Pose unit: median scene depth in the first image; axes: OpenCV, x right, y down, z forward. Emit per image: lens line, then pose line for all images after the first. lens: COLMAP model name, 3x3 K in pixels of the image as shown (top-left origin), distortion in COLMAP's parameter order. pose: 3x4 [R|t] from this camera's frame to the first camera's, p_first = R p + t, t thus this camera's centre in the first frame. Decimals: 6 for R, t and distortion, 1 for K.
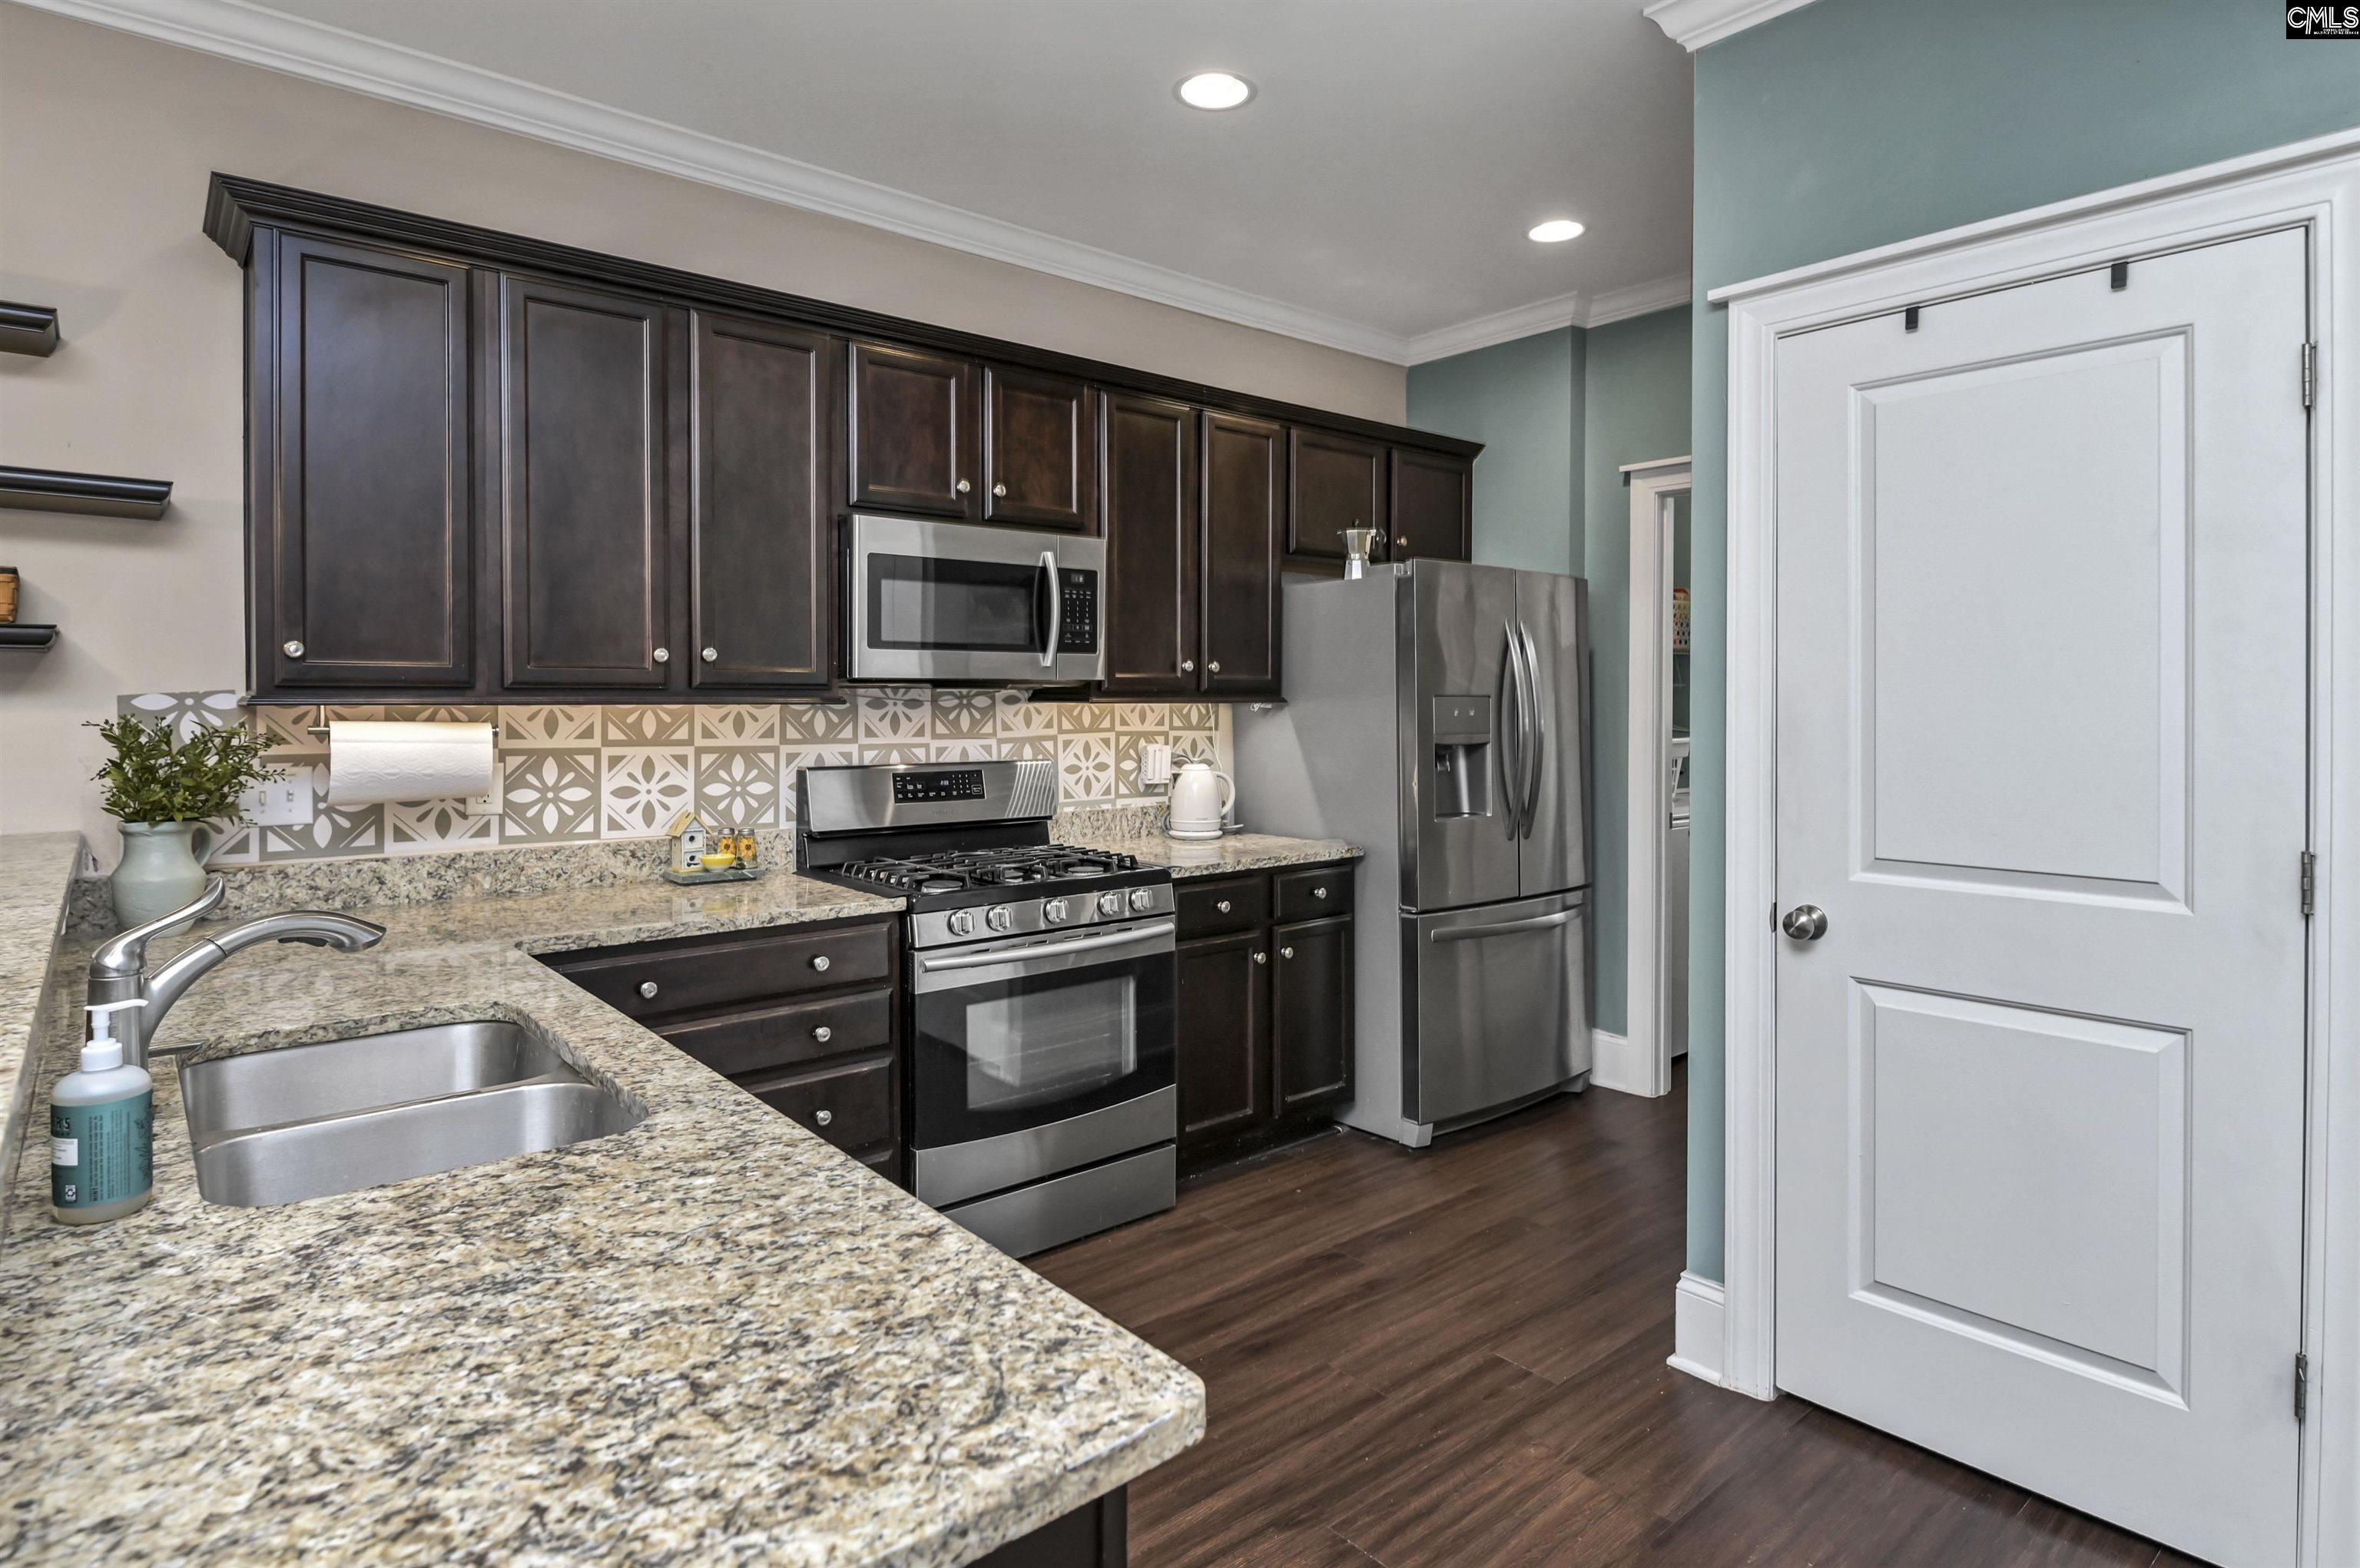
lens RADIAL K [[1217.9, 0, 1179.0], [0, 1217.9, 720.4], [0, 0, 1]] dist [-0.000875, -0.003035]
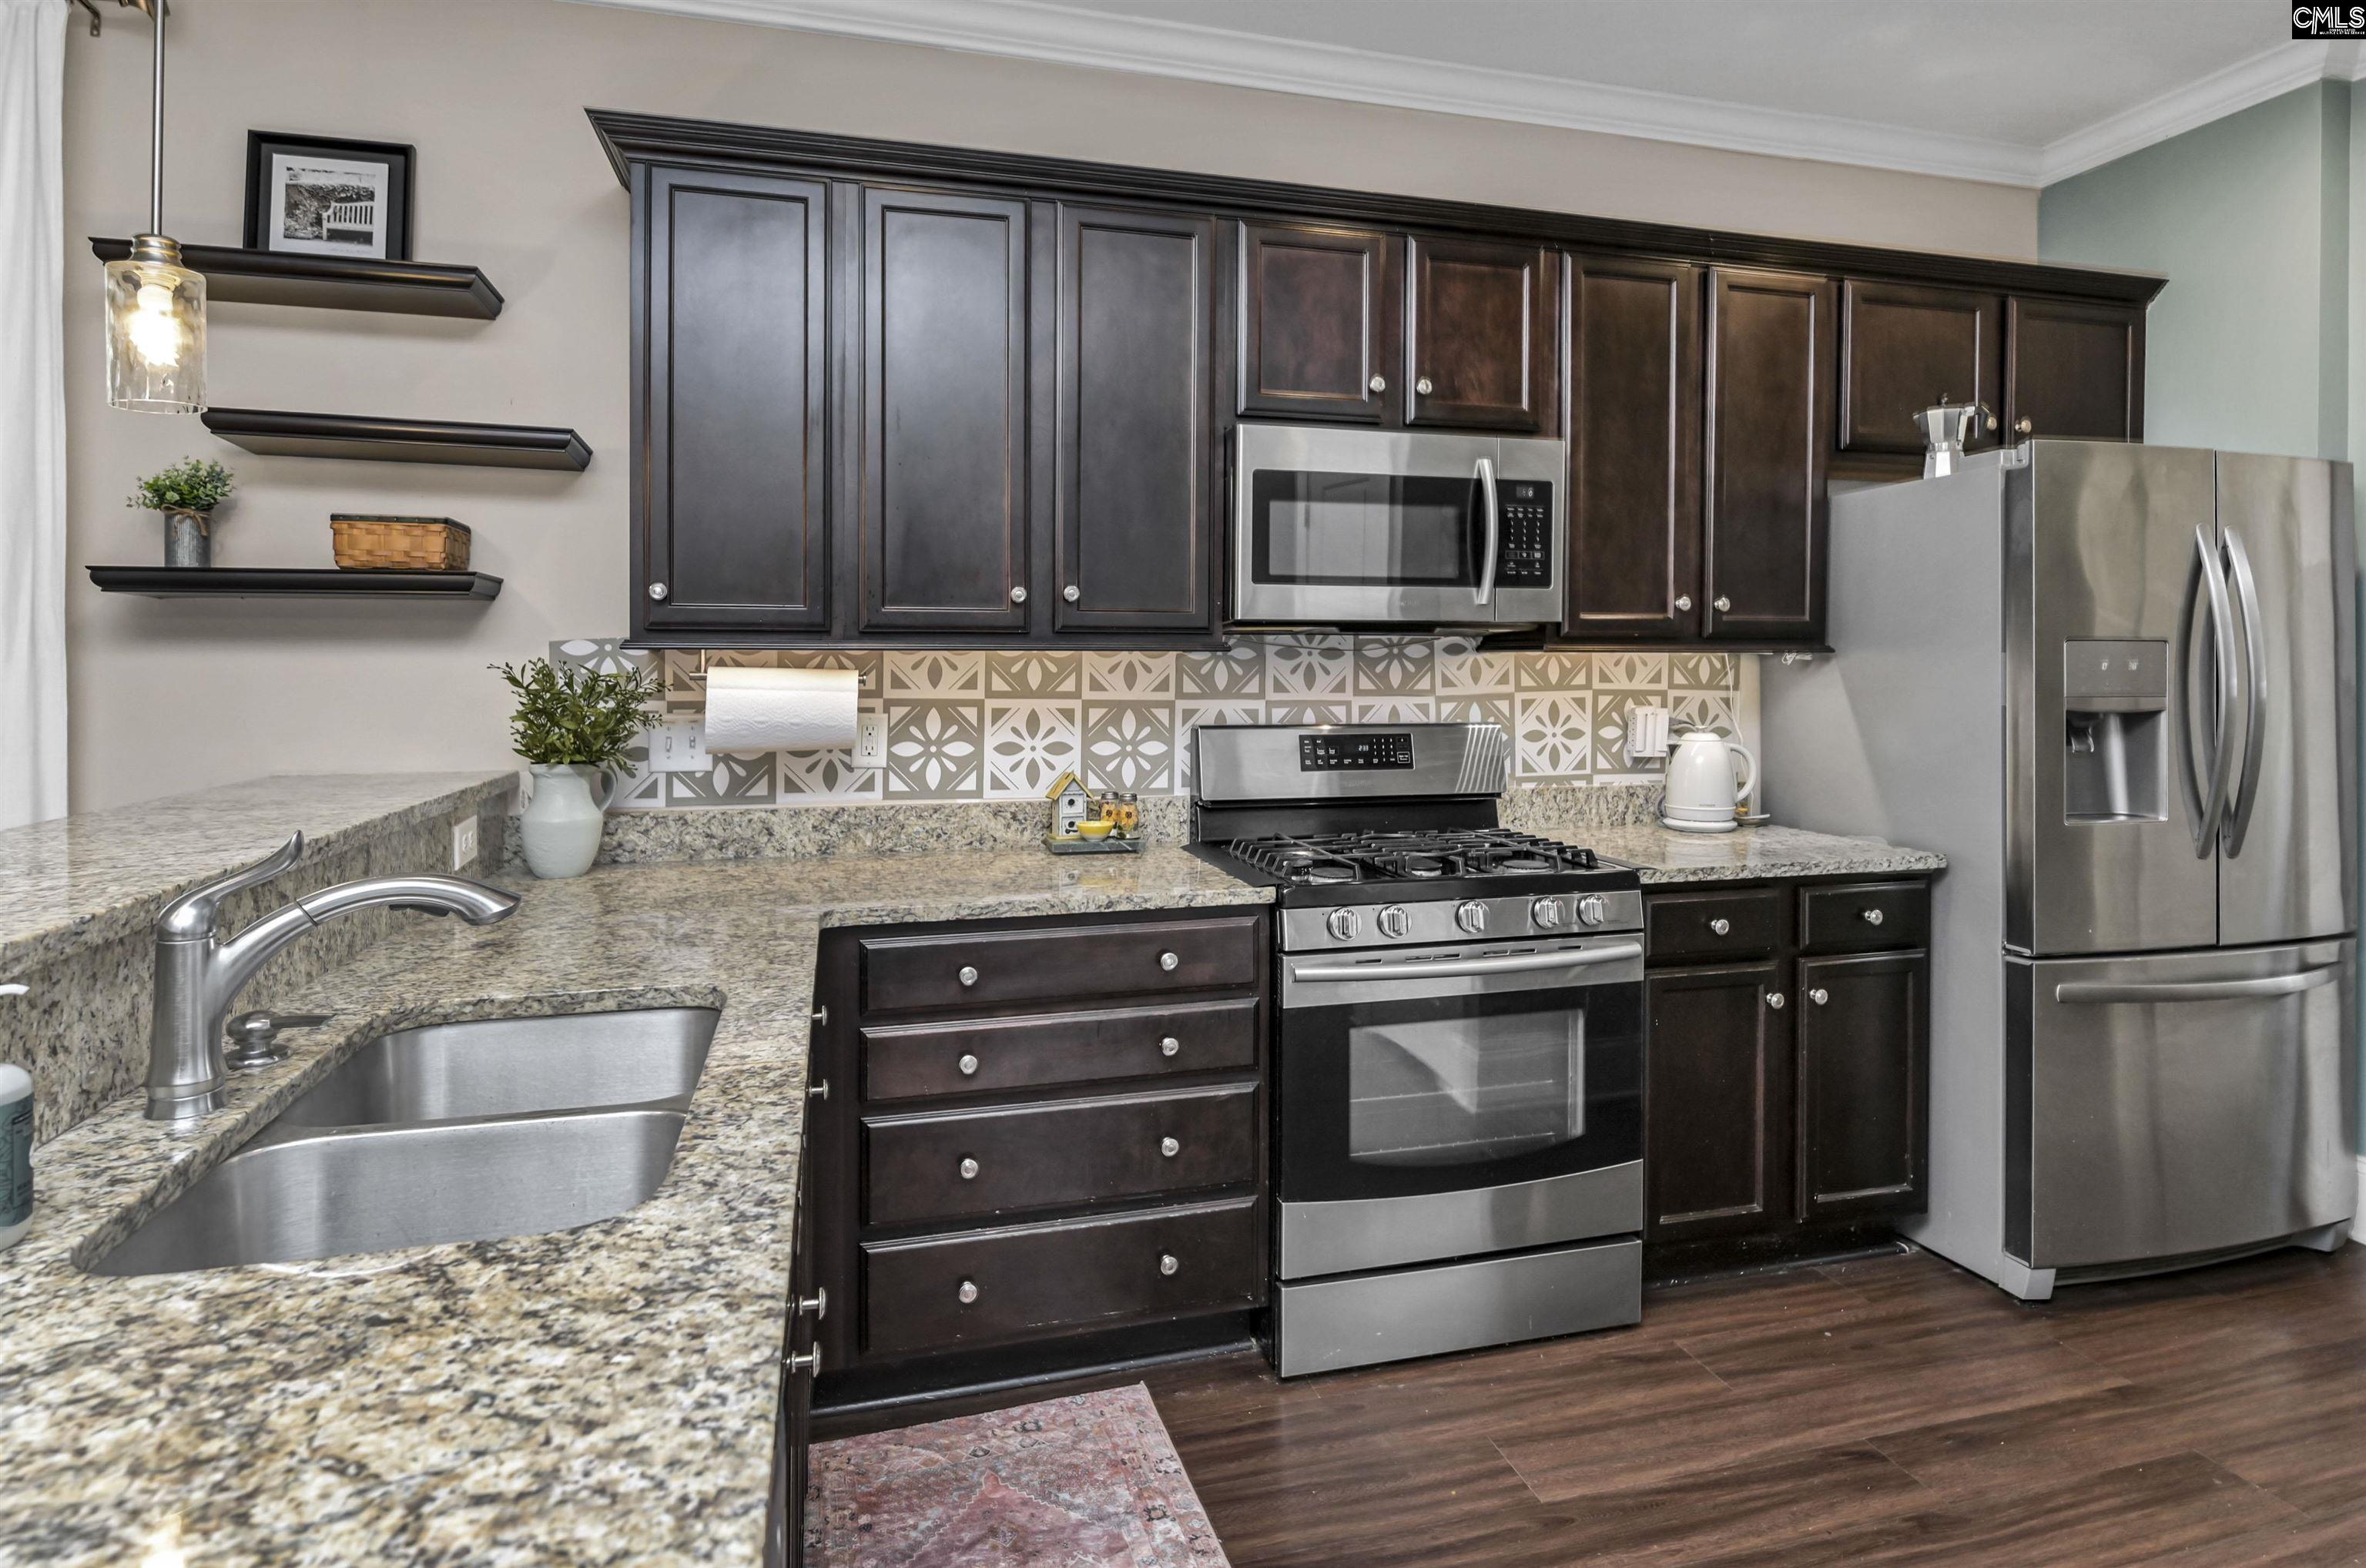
lens RADIAL K [[1286.1, 0, 1190.8], [0, 1286.1, 687.1], [0, 0, 1]] dist [-0.000012, -0.004483]
pose [[0.915632, 0.008565, -0.401926, 0.056826], [-0.007487, 0.999963, 0.004253, 0.007502], [0.401947, -0.000885, 0.915662, 0.164940]]
